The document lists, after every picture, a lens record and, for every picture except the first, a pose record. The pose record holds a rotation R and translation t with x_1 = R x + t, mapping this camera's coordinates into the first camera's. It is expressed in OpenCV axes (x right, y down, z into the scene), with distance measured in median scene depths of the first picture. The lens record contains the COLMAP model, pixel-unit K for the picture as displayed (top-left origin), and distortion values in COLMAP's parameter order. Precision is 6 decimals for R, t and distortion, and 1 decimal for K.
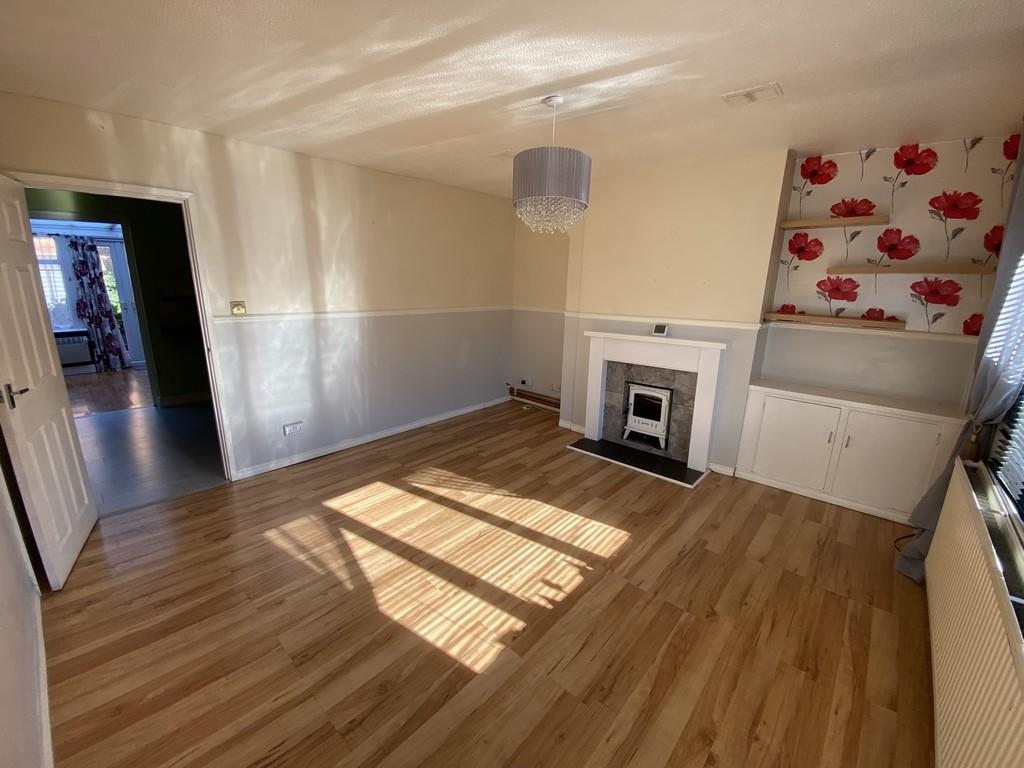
lens RADIAL K [[413.1, 0, 510.6], [0, 413.1, 385.7], [0, 0, 1]] dist [0.034459, -0.028265]
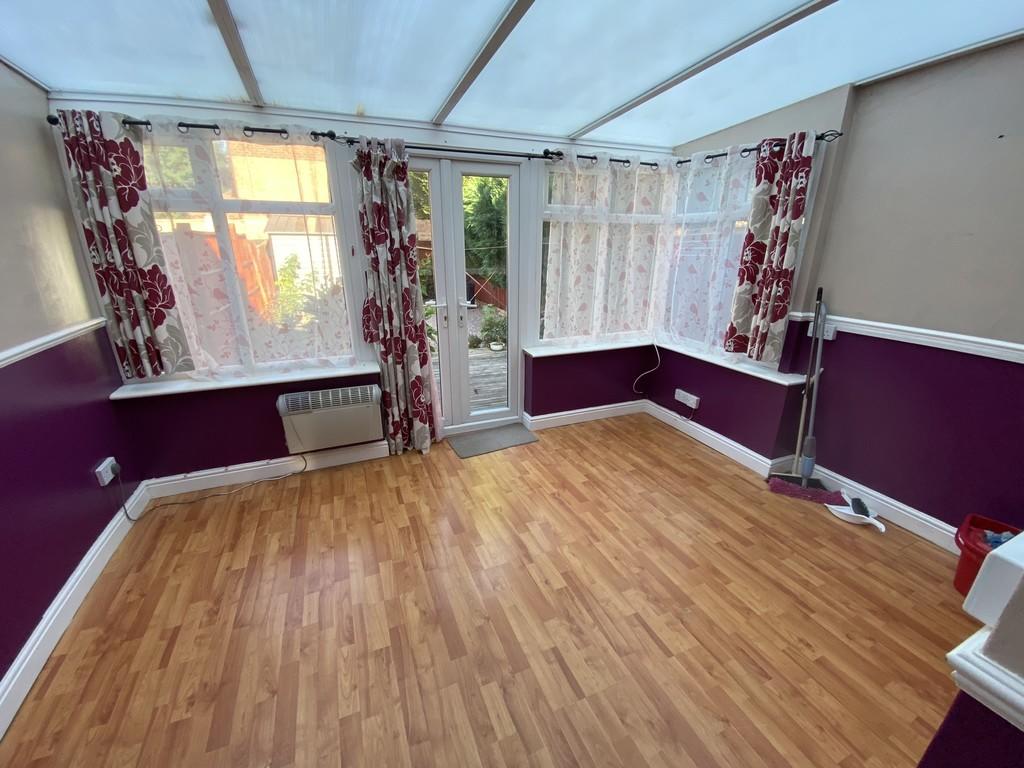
lens RADIAL K [[413.1, 0, 510.6], [0, 413.1, 385.7], [0, 0, 1]] dist [0.034459, -0.028265]
pose [[0.904365, 0.126925, -0.407448, -0.706571], [-0.090241, 0.990035, 0.108111, -0.176504], [0.417109, -0.061003, 0.906807, 0.651757]]
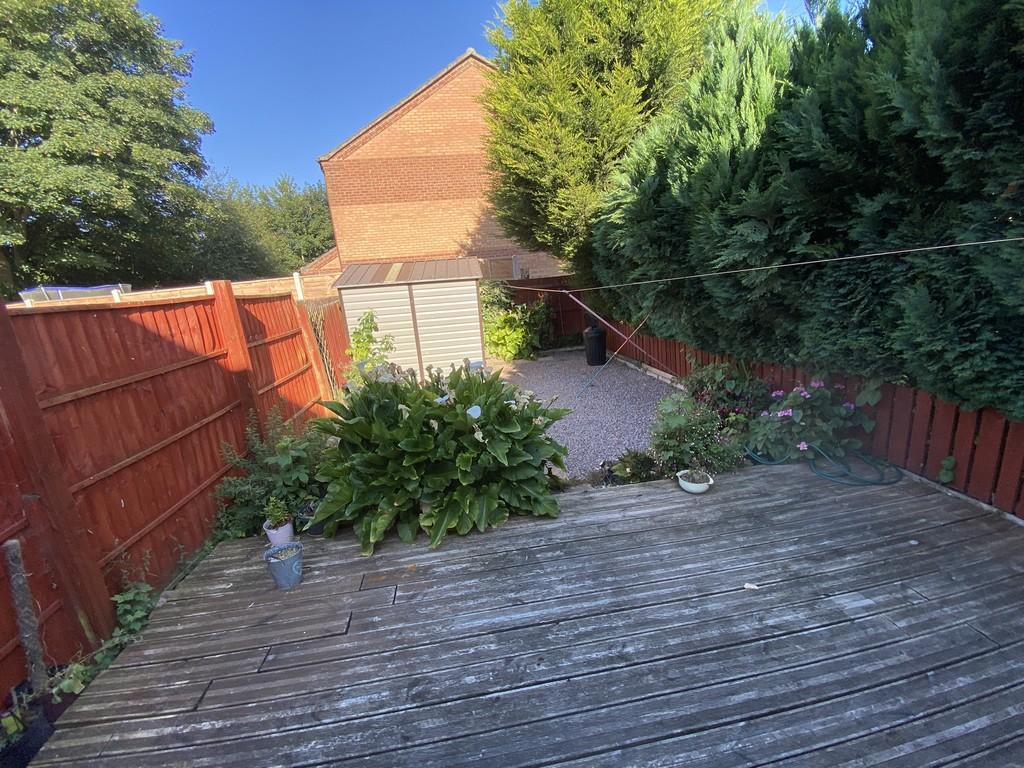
lens RADIAL K [[413.1, 0, 510.6], [0, 413.1, 385.7], [0, 0, 1]] dist [0.034459, -0.028265]
pose [[0.763694, 0.076766, -0.640999, -0.843129], [-0.061579, 0.997040, 0.046040, -0.220438], [0.642635, 0.004311, 0.766160, 0.826729]]
